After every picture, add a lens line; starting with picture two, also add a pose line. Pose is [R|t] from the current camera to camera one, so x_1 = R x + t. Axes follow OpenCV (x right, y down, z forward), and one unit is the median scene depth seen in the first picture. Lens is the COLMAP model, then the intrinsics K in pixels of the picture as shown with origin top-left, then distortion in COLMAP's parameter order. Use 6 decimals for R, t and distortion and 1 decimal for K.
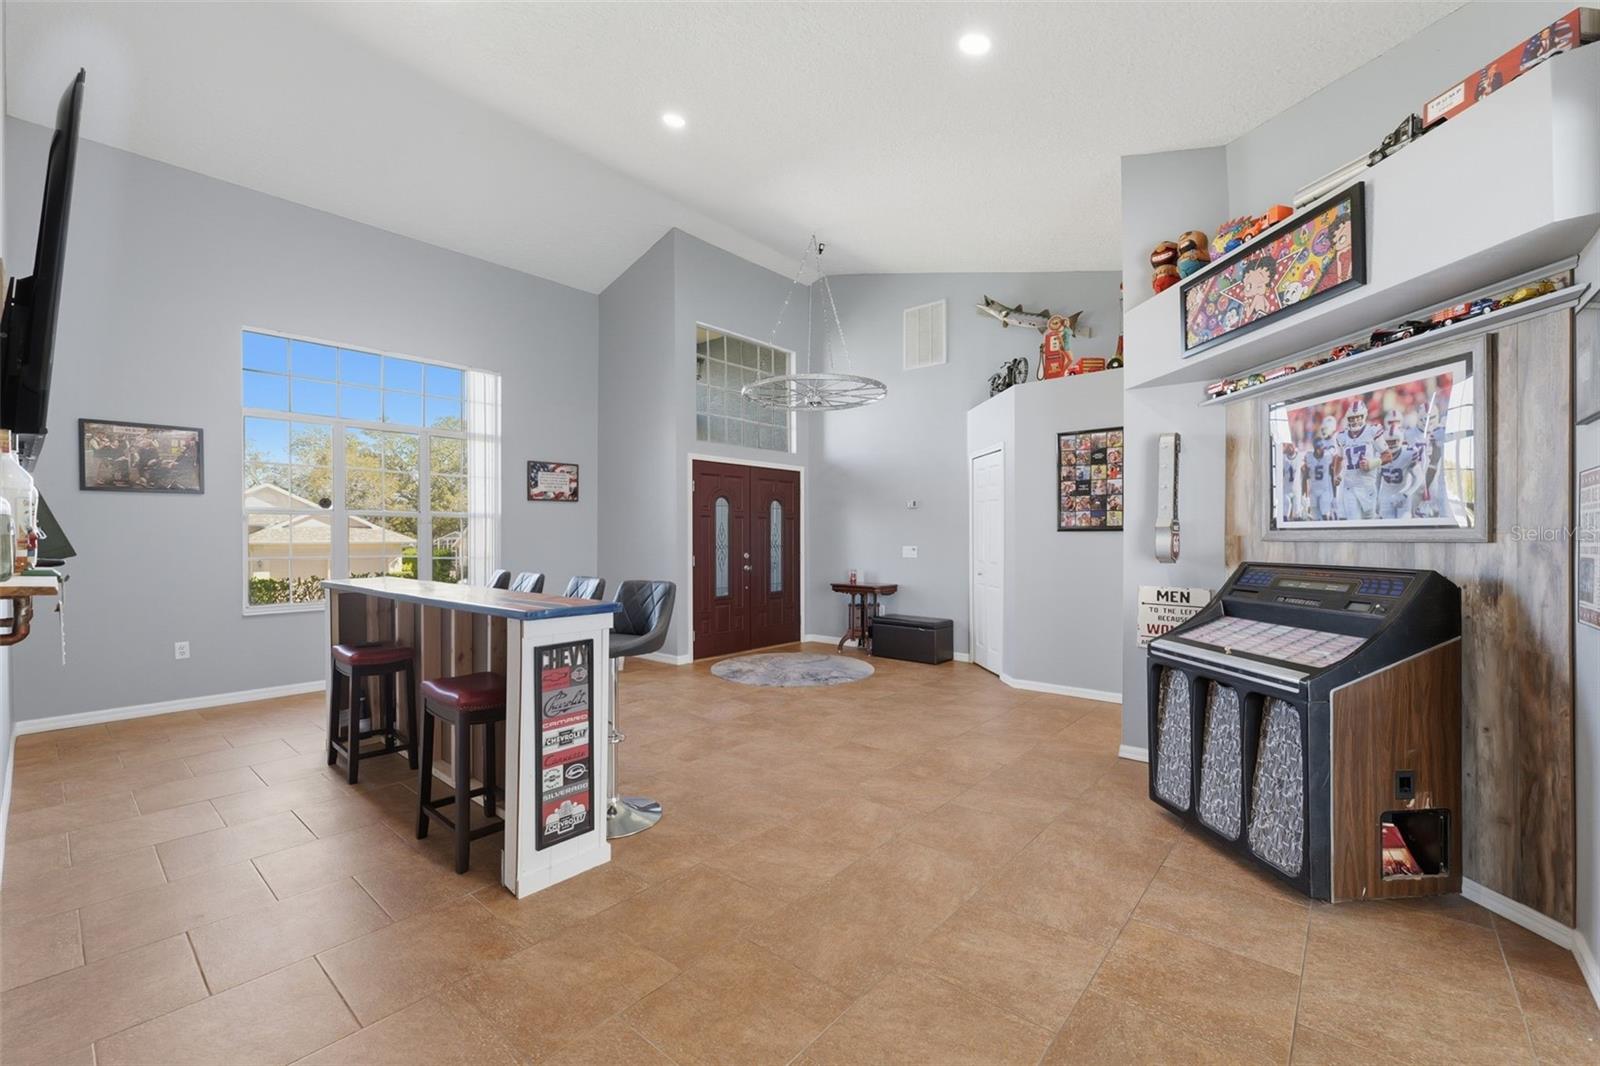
lens RADIAL K [[660.9, 0, 815.2], [0, 660.9, 536.5], [0, 0, 1]] dist [-0.000053, -0.000567]
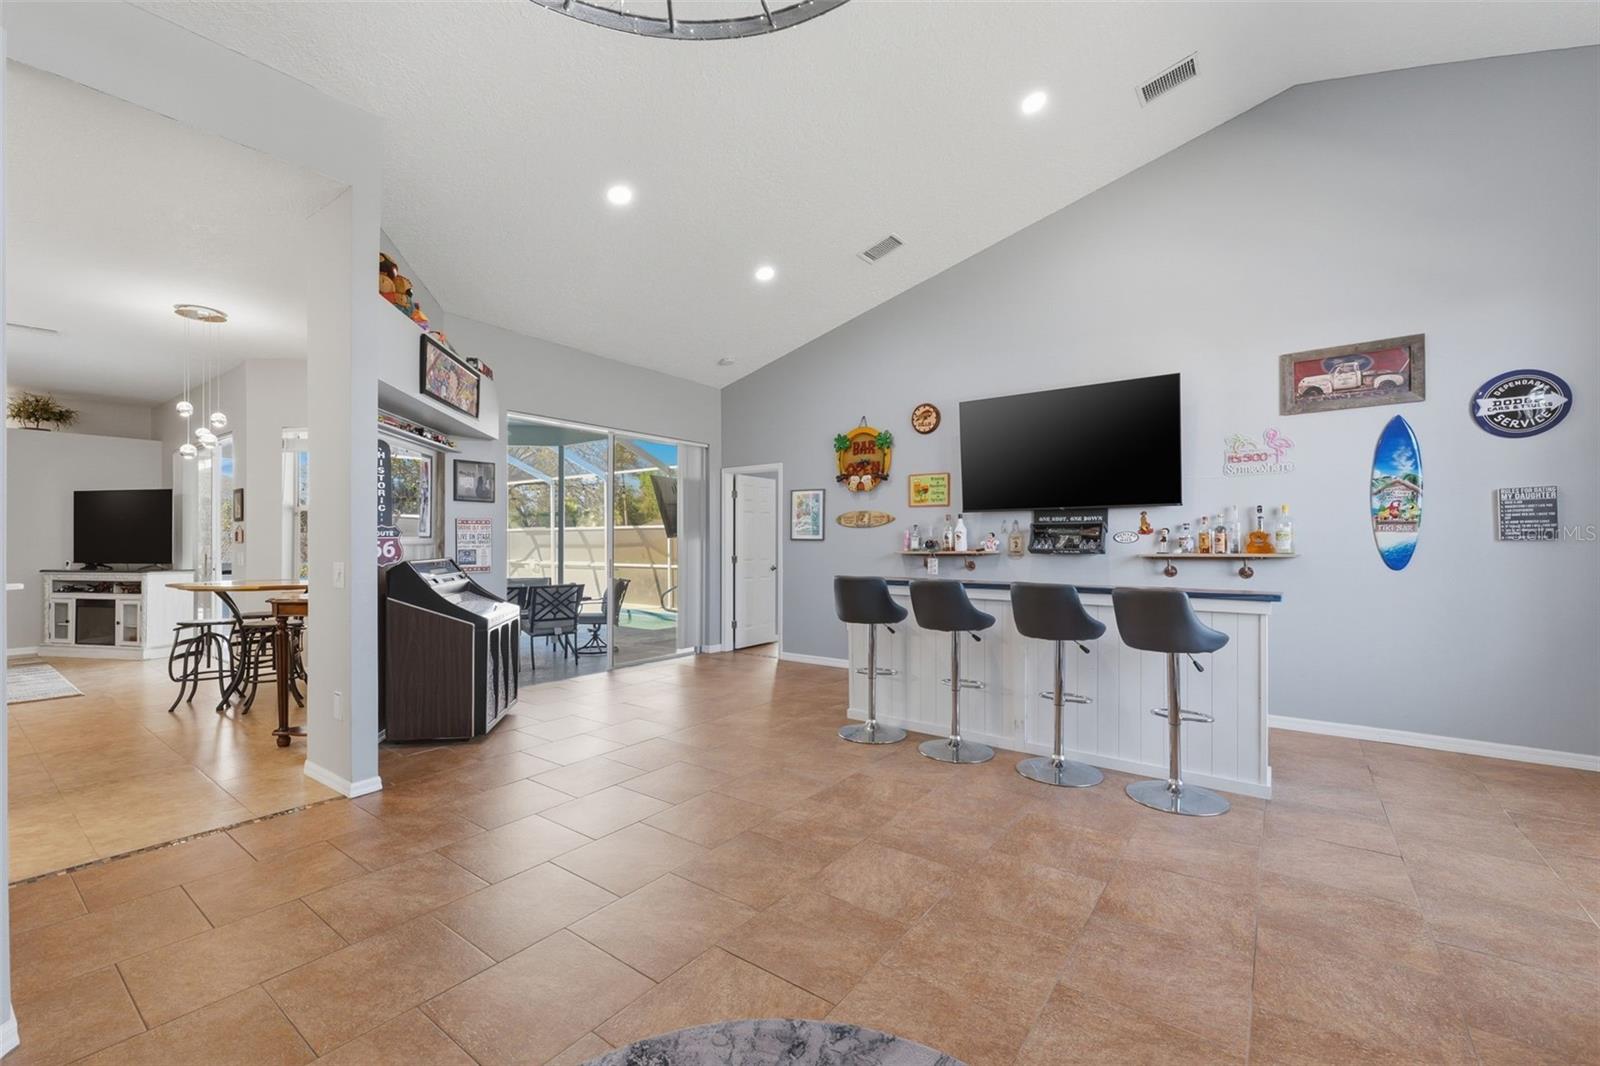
lens RADIAL K [[660.9, 0, 796.5], [0, 660.9, 542.3], [0, 0, 1]] dist [-0.000053, -0.000567]
pose [[-0.998792, 0.000218, -0.049139, -0.049468], [0.000054, 0.999994, 0.003354, -0.002431], [0.049140, 0.003348, -0.998786, 1.727433]]
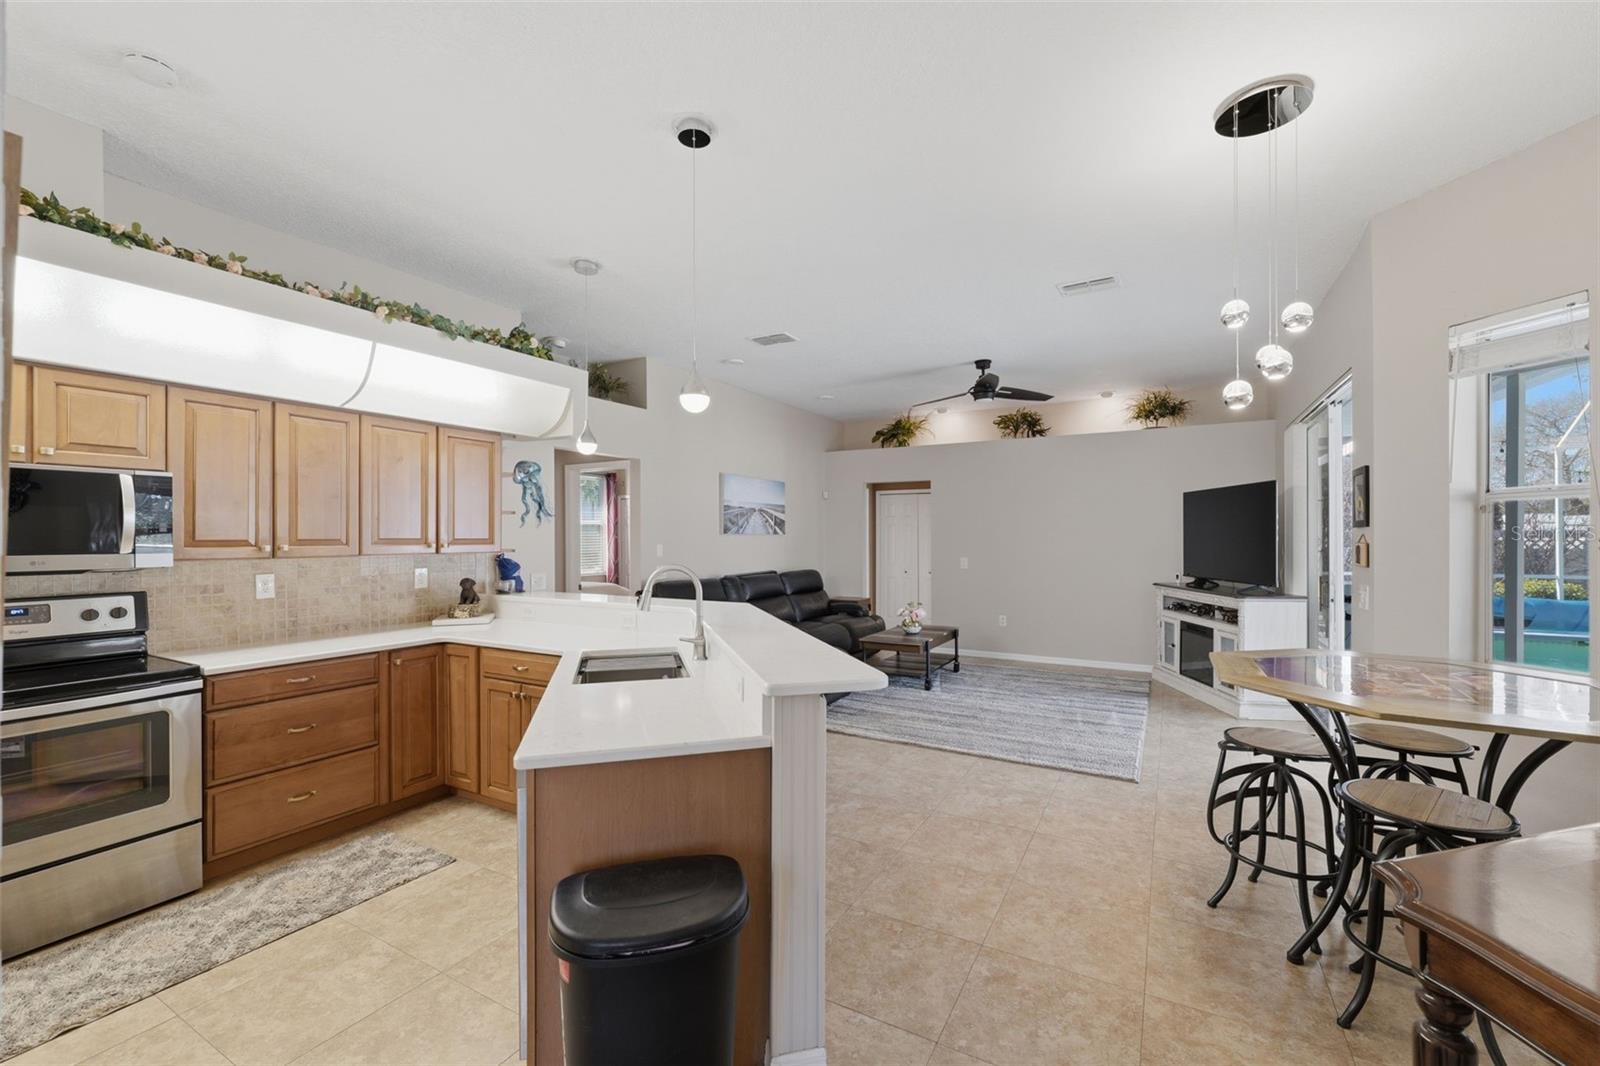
lens RADIAL K [[660.9, 0, 797.2], [0, 660.9, 533.3], [0, 0, 1]] dist [-0.000053, -0.000567]
pose [[-0.175561, 0.006088, 0.984450, 0.474379], [0.004785, 0.999974, -0.005331, -0.037388], [-0.984457, 0.003774, -0.175586, 0.977148]]
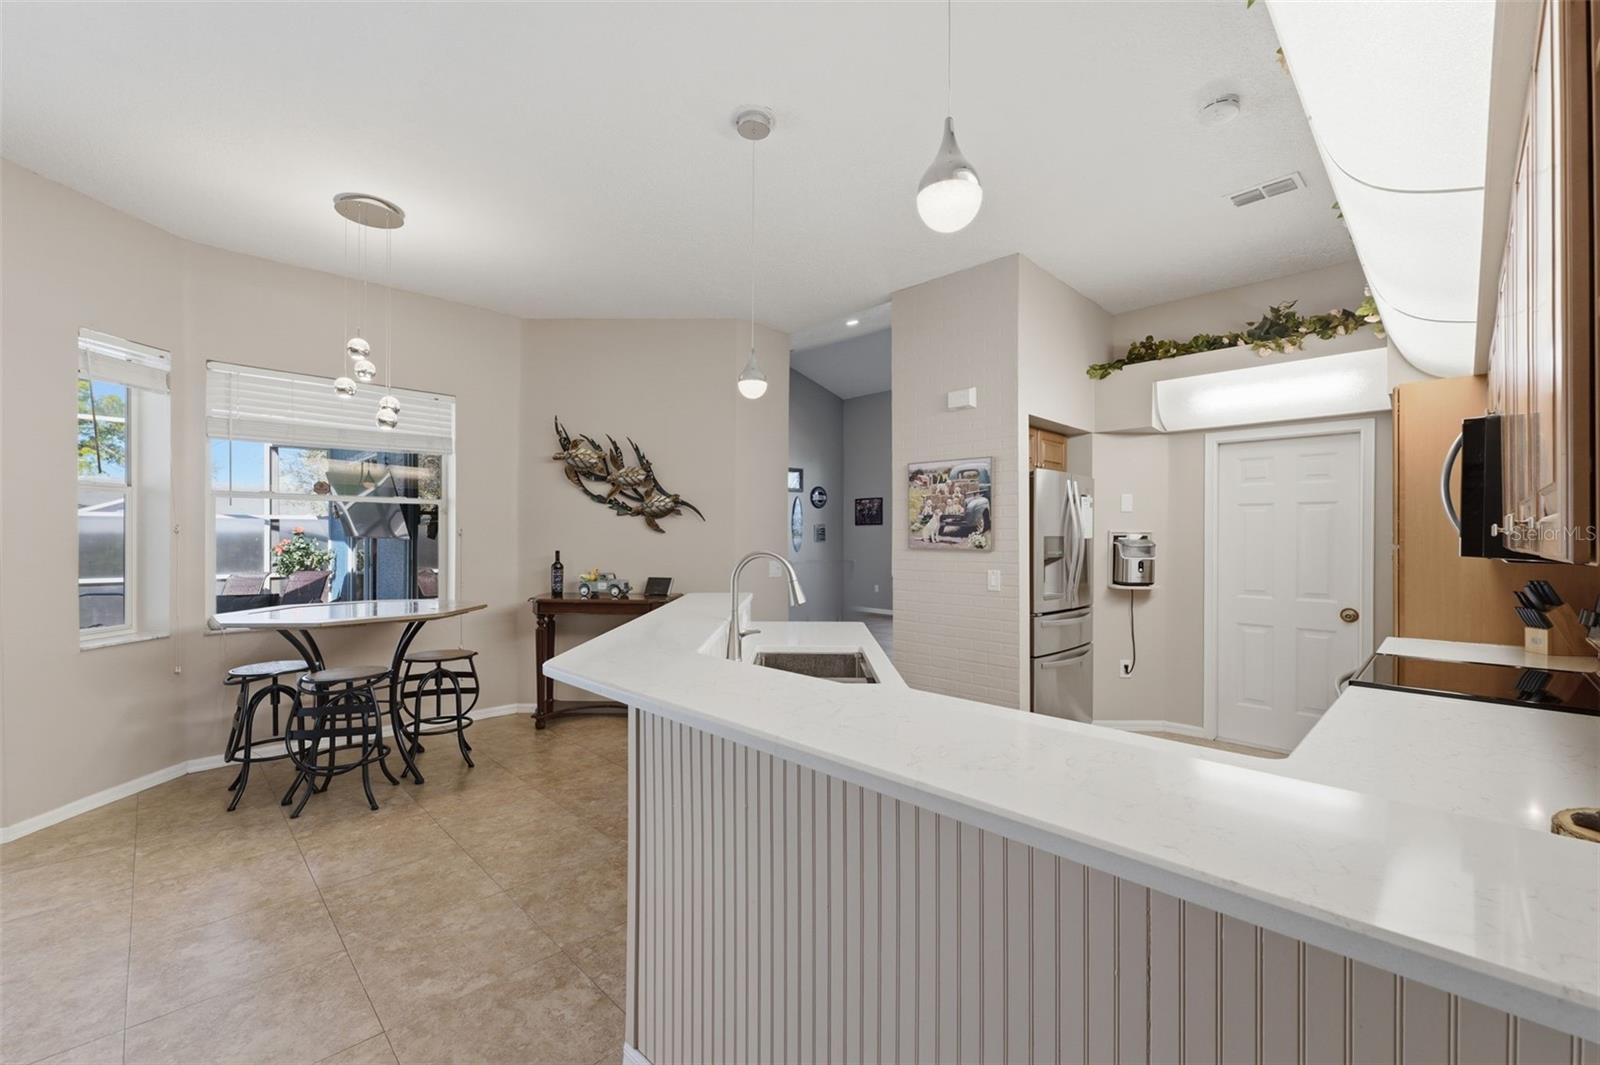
lens RADIAL K [[660.9, 0, 797.4], [0, 660.9, 537.1], [0, 0, 1]] dist [-0.000053, -0.000567]
pose [[-0.100224, 0.001094, -0.994964, 1.732128], [-0.008203, 0.999965, 0.001926, -0.024189], [0.994931, 0.008355, -0.100212, 1.069501]]
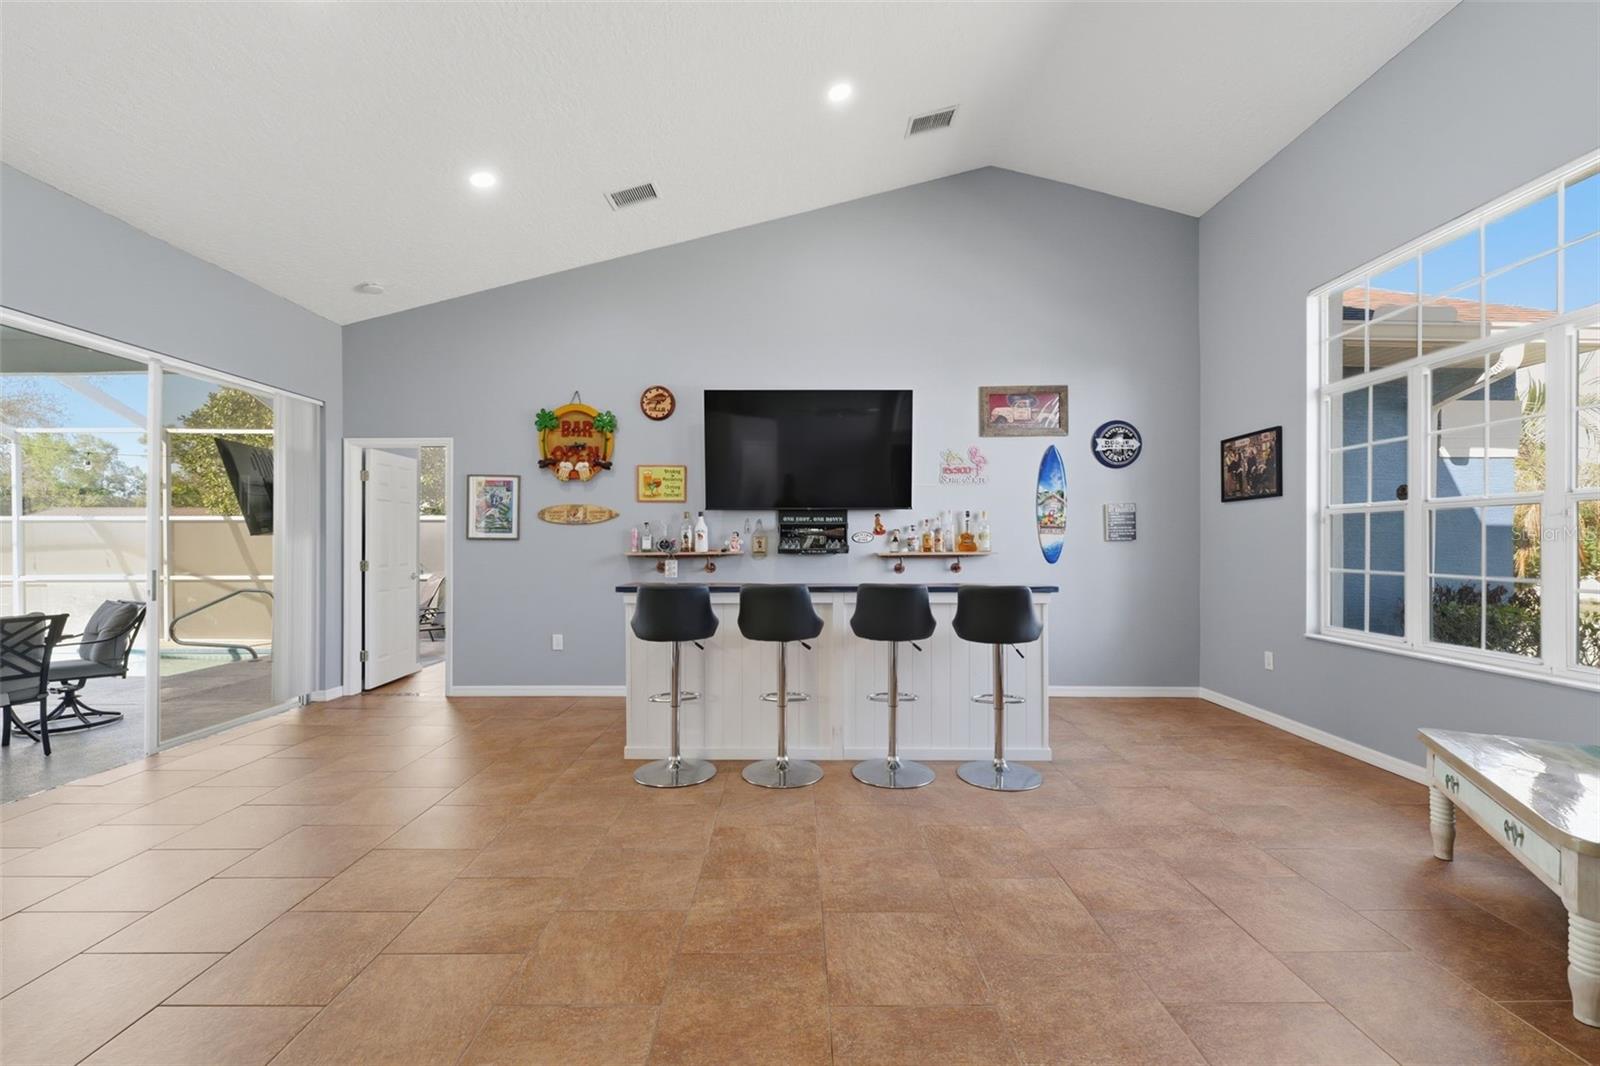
lens RADIAL K [[660.9, 0, 799.9], [0, 660.9, 542.3], [0, 0, 1]] dist [-0.000053, -0.000567]
pose [[-0.768647, 0.000209, -0.639674, 0.206060], [-0.002174, 0.999993, 0.002939, -0.001736], [0.639670, 0.003650, -0.768641, 1.464957]]
